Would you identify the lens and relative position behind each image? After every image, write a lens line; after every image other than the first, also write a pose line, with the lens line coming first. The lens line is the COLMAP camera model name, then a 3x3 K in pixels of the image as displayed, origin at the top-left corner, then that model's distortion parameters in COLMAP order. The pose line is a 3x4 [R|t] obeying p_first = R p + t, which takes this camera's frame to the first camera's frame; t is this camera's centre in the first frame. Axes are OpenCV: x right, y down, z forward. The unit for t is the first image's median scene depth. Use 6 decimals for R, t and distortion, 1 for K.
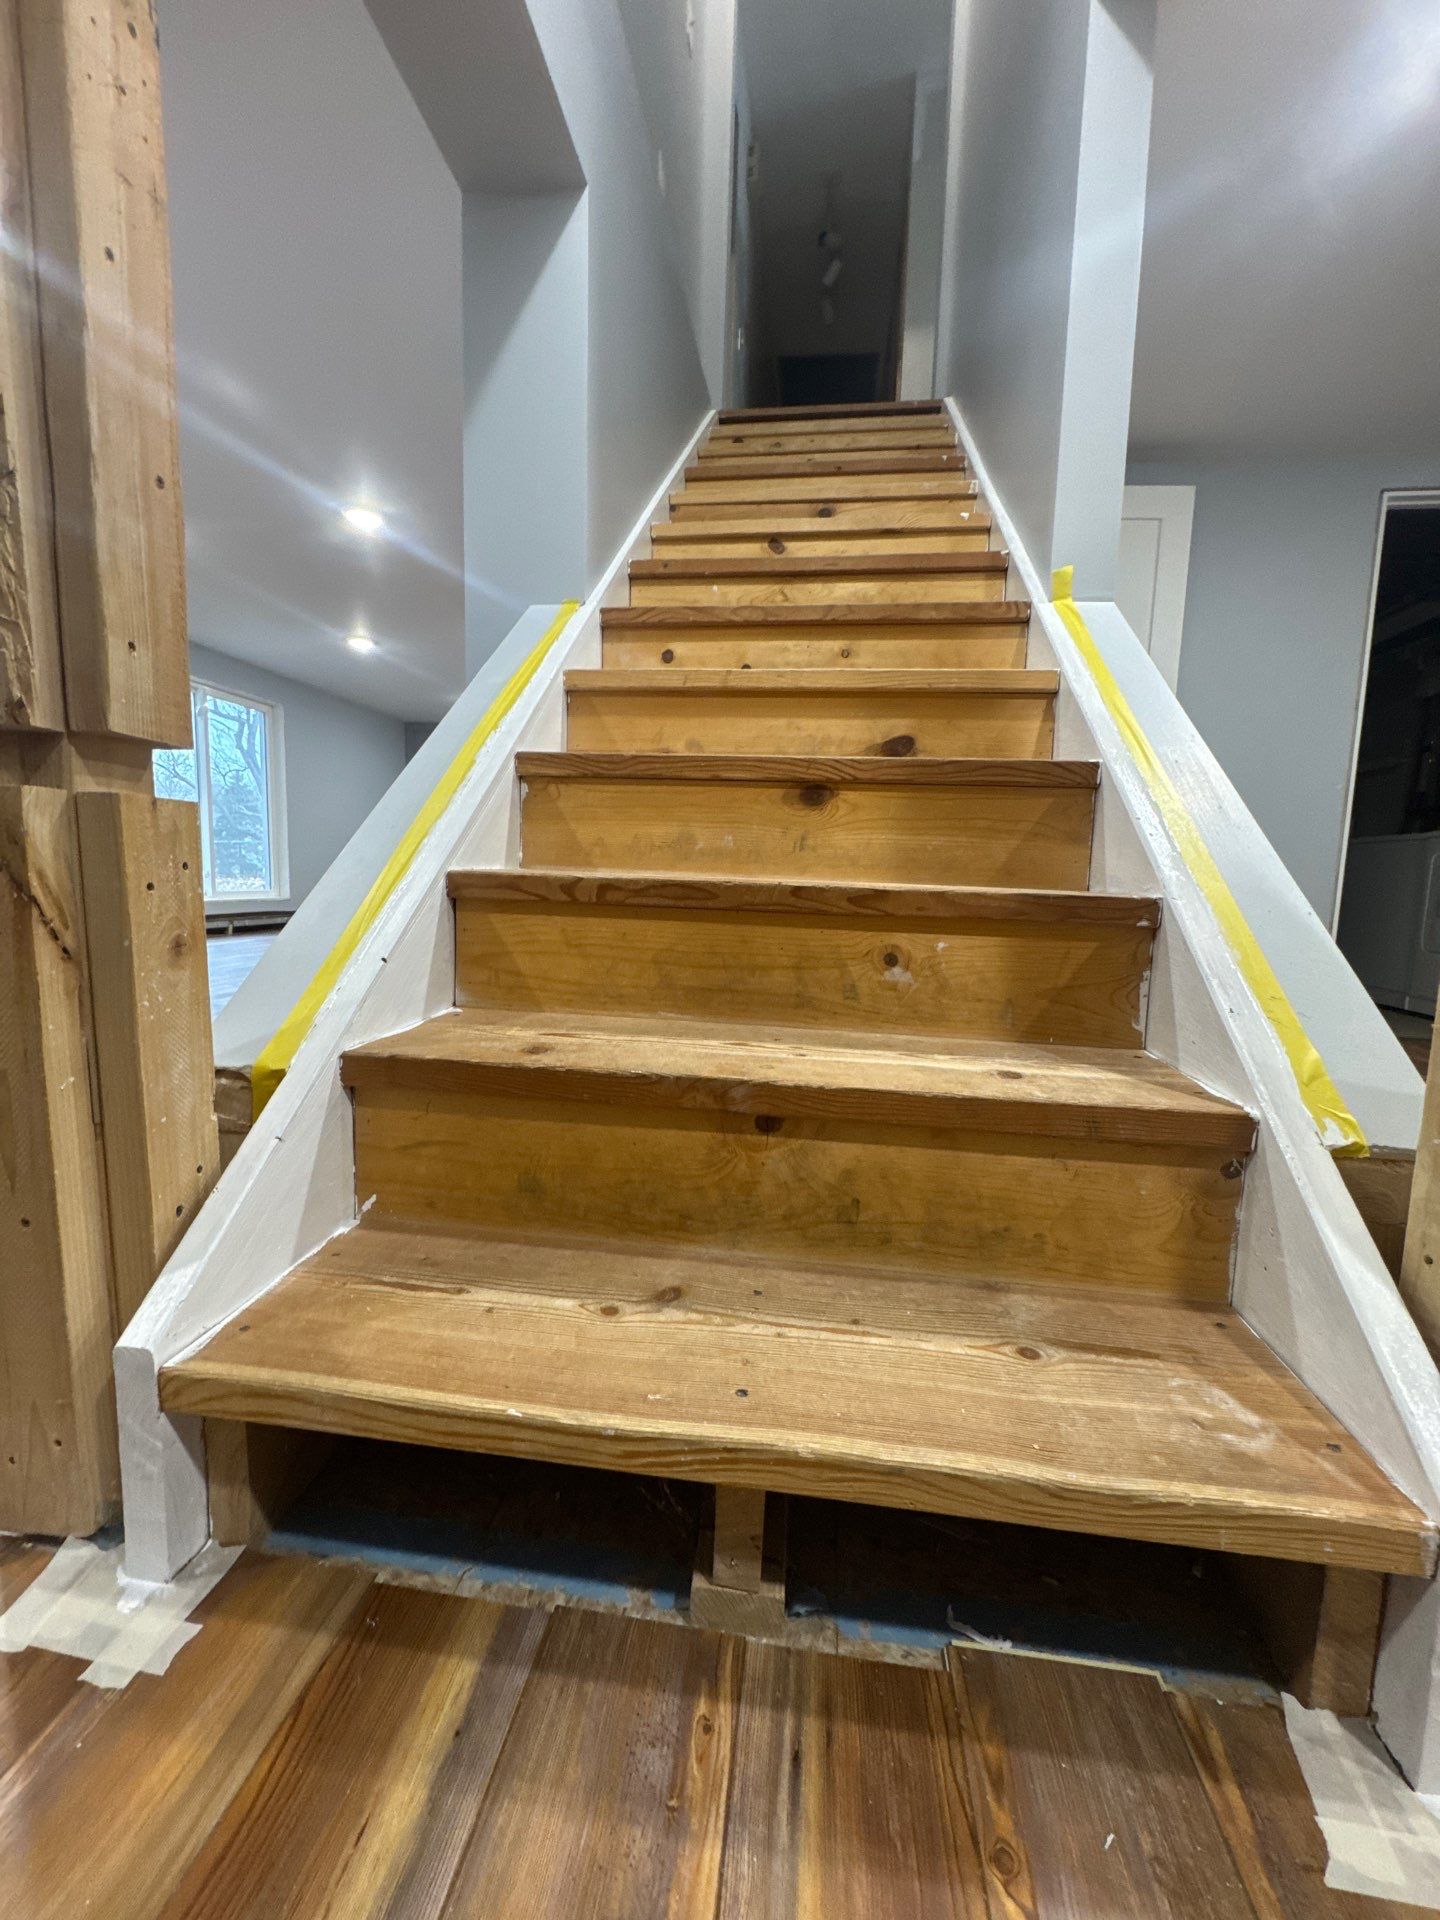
lens RADIAL K [[761.3, 0, 719.2], [0, 761.3, 963.4], [0, 0, 1]] dist [-0.004127, 0.000797]
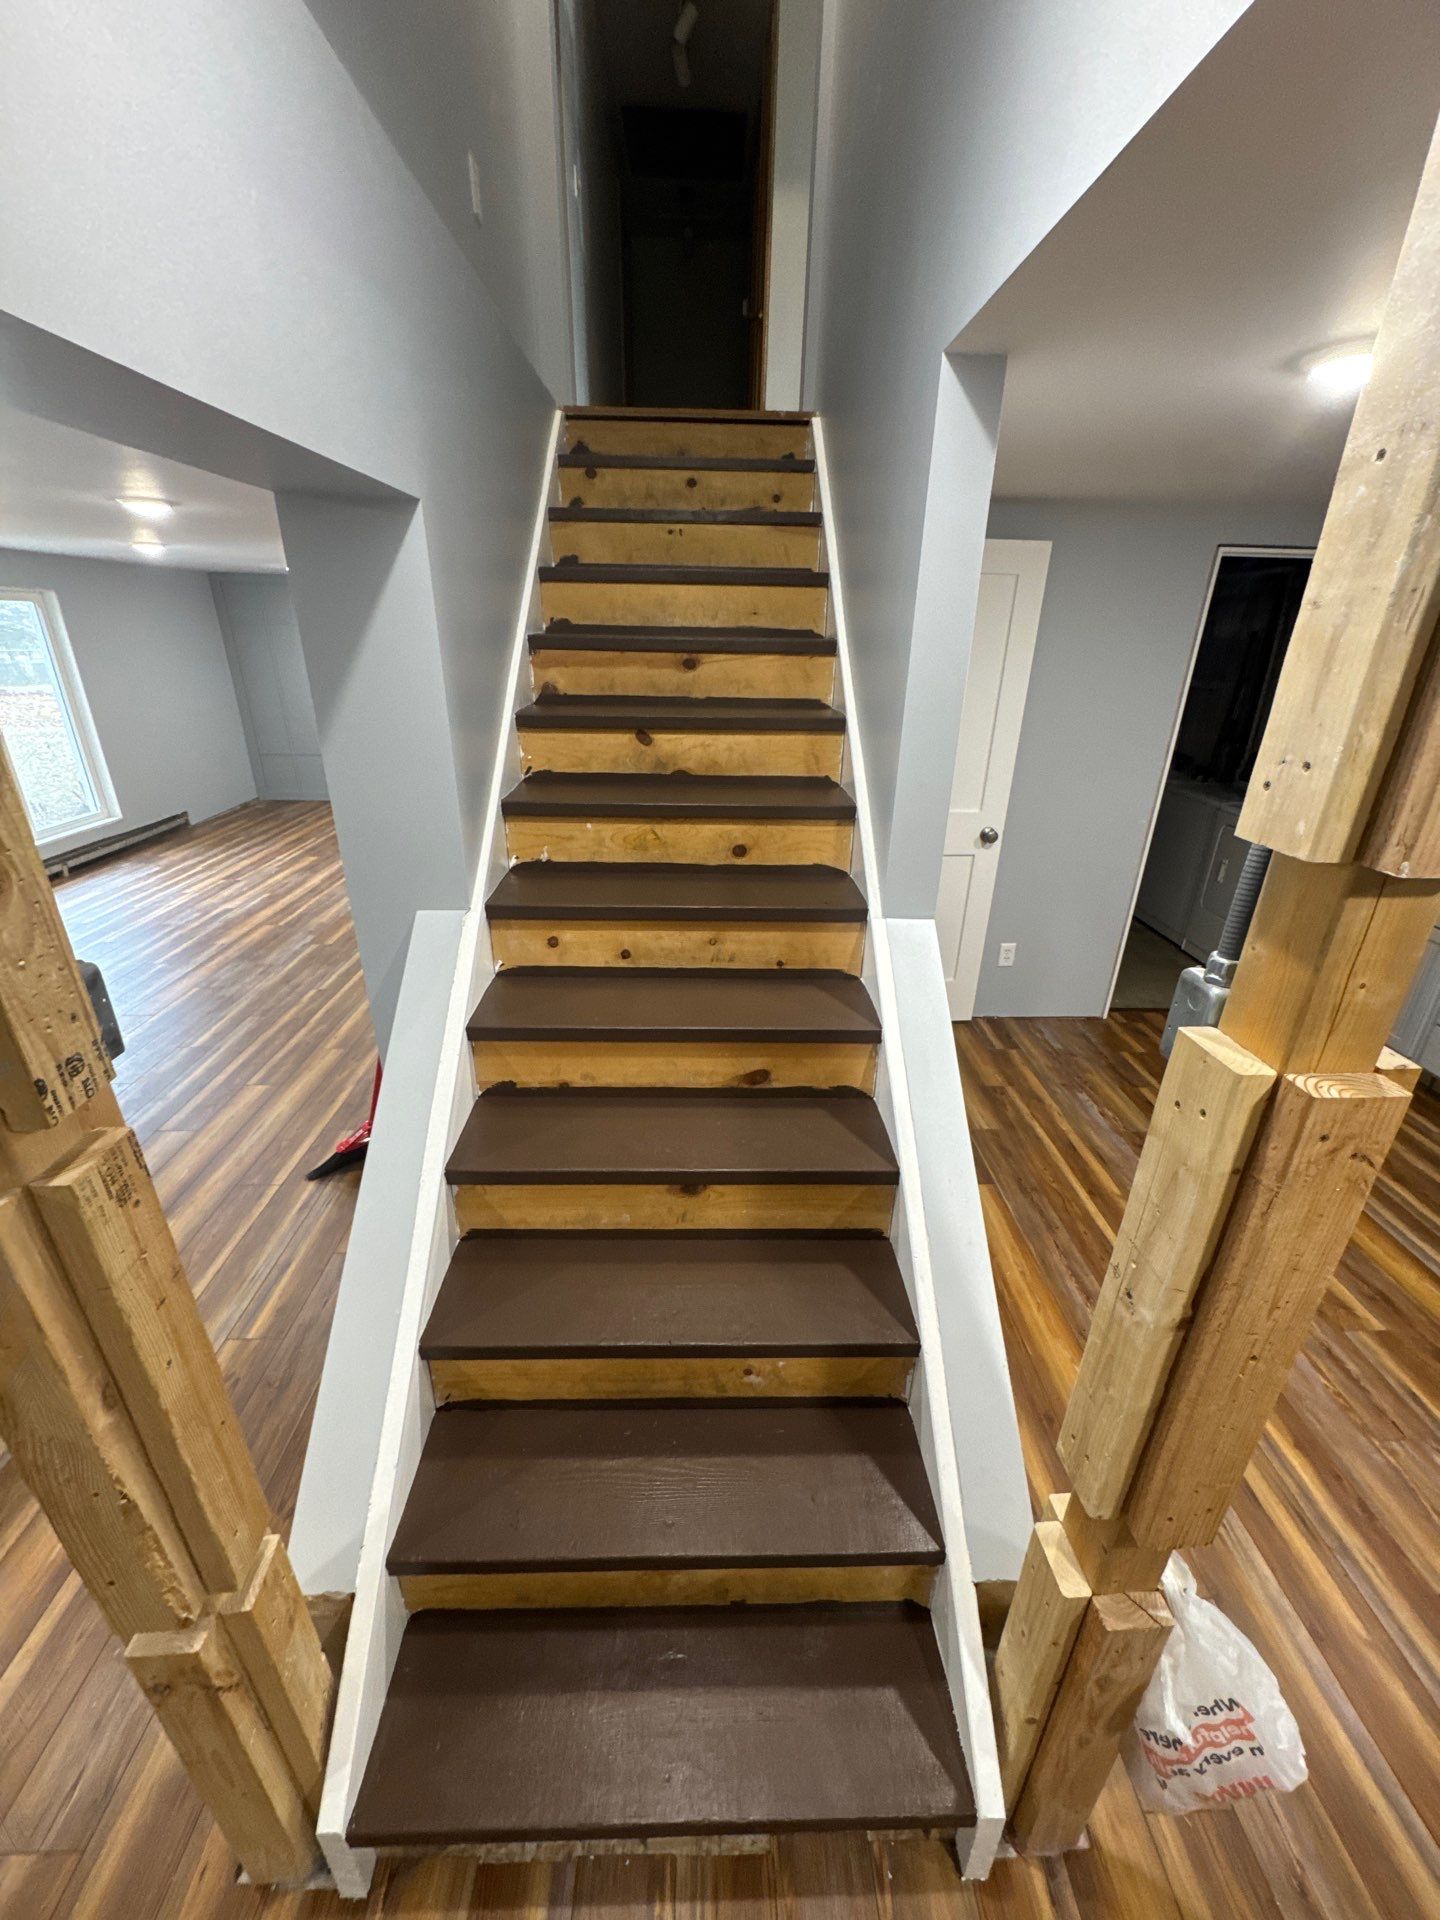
lens RADIAL K [[761.3, 0, 719.5], [0, 761.3, 961.1], [0, 0, 1]] dist [-0.004127, 0.000797]
pose [[0.987644, -0.072580, 0.138893, 0.025169], [0.028302, 0.954321, 0.297438, -1.175442], [-0.154137, -0.289832, 0.944584, -0.142284]]
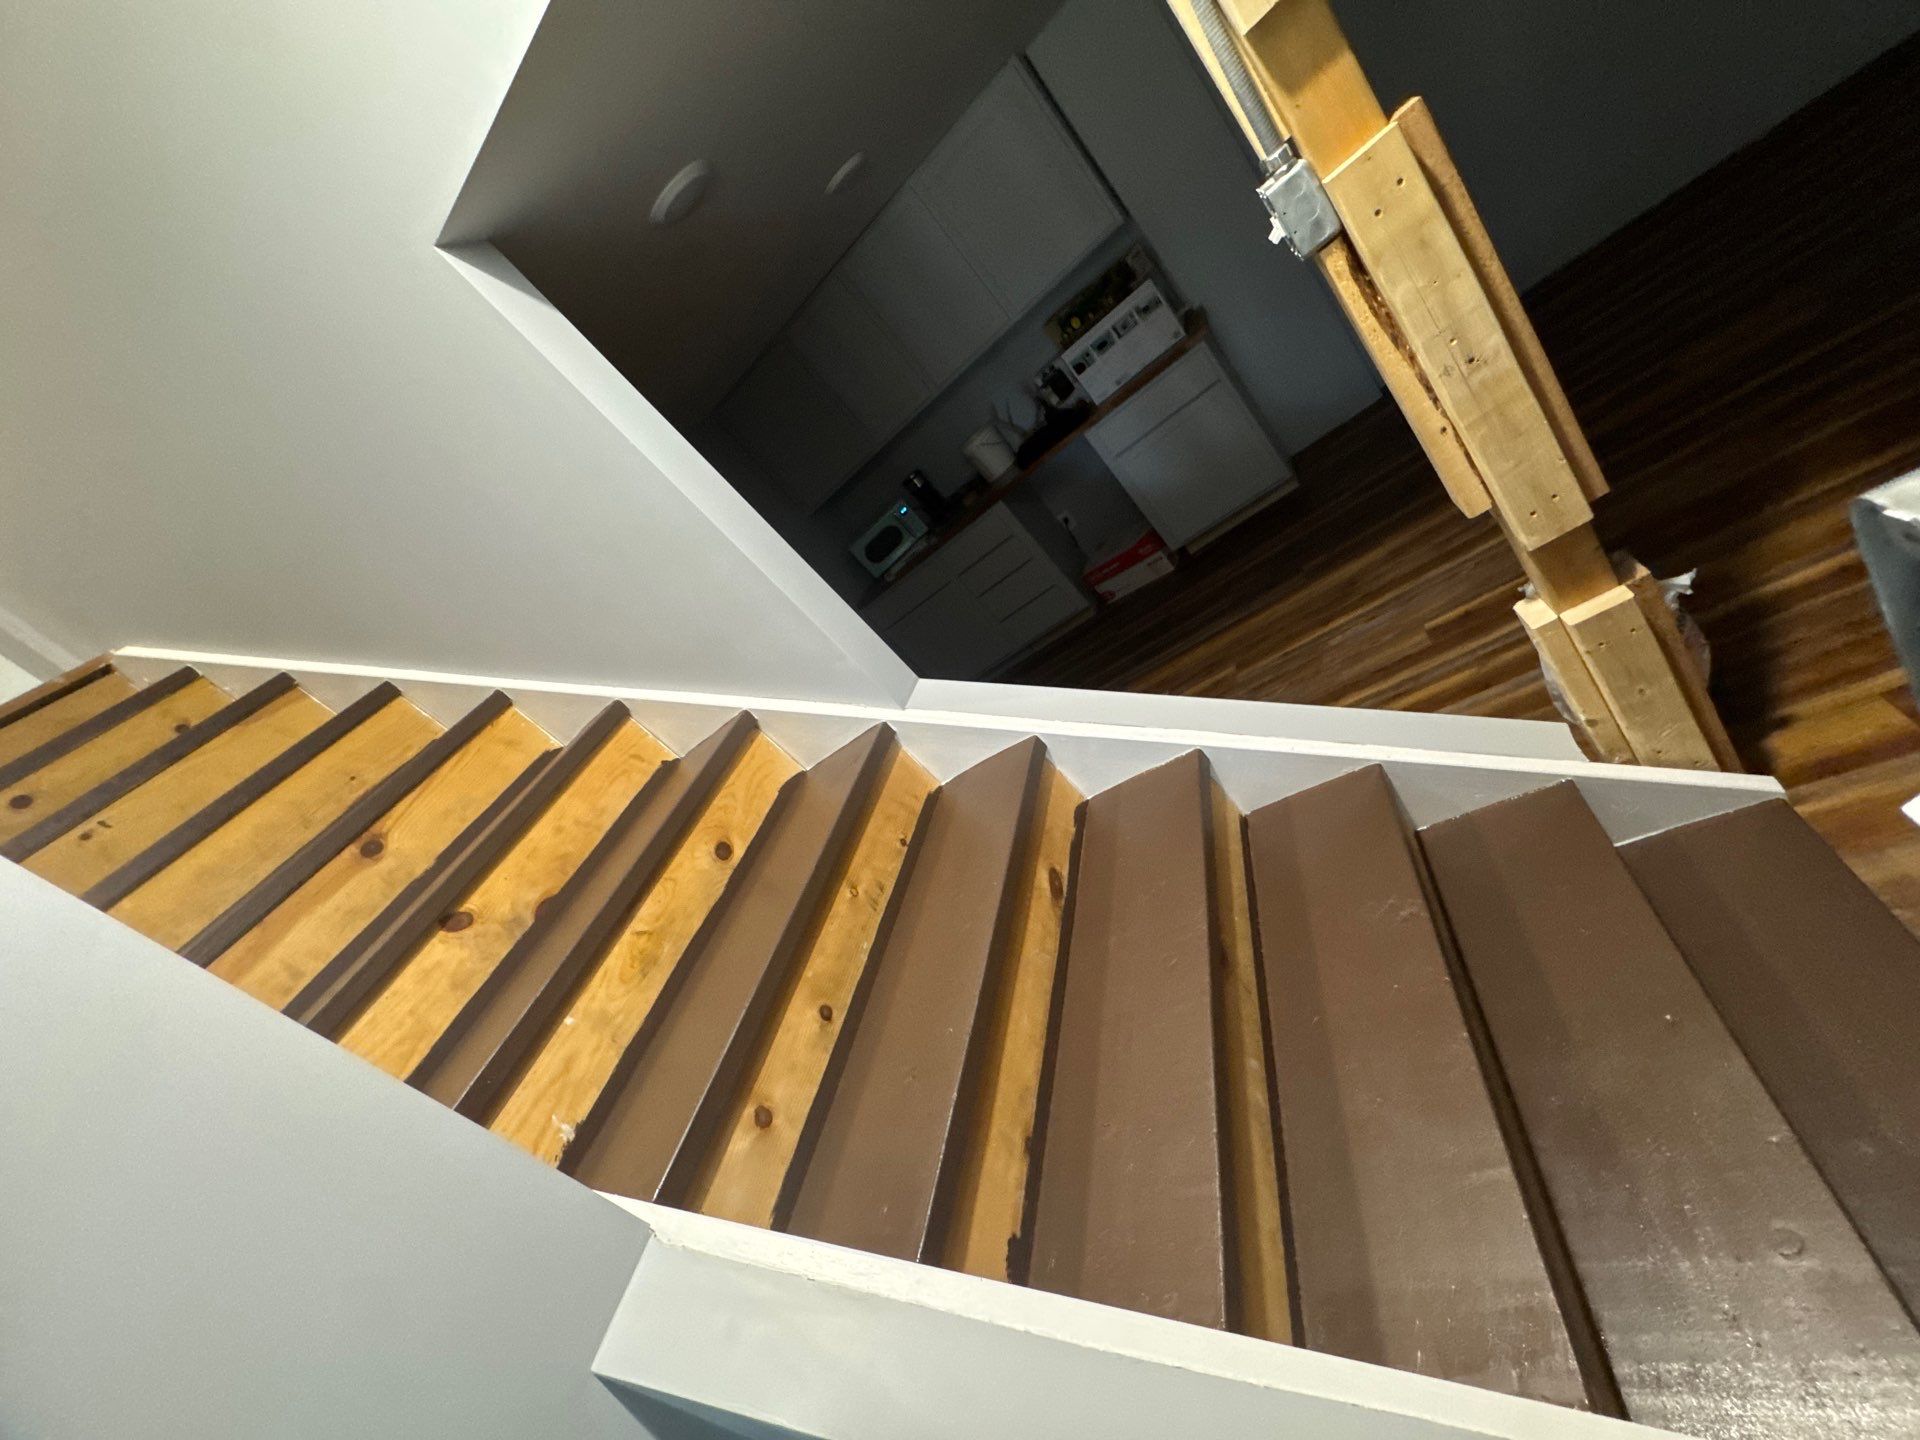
lens RADIAL K [[761.3, 0, 962.4], [0, 761.3, 725.5], [0, 0, 1]] dist [-0.004127, 0.000797]
pose [[0.092898, -0.555146, 0.826549, -0.635883], [0.741054, 0.592980, 0.314981, -1.111287], [-0.664987, 0.583257, 0.466480, 0.733834]]
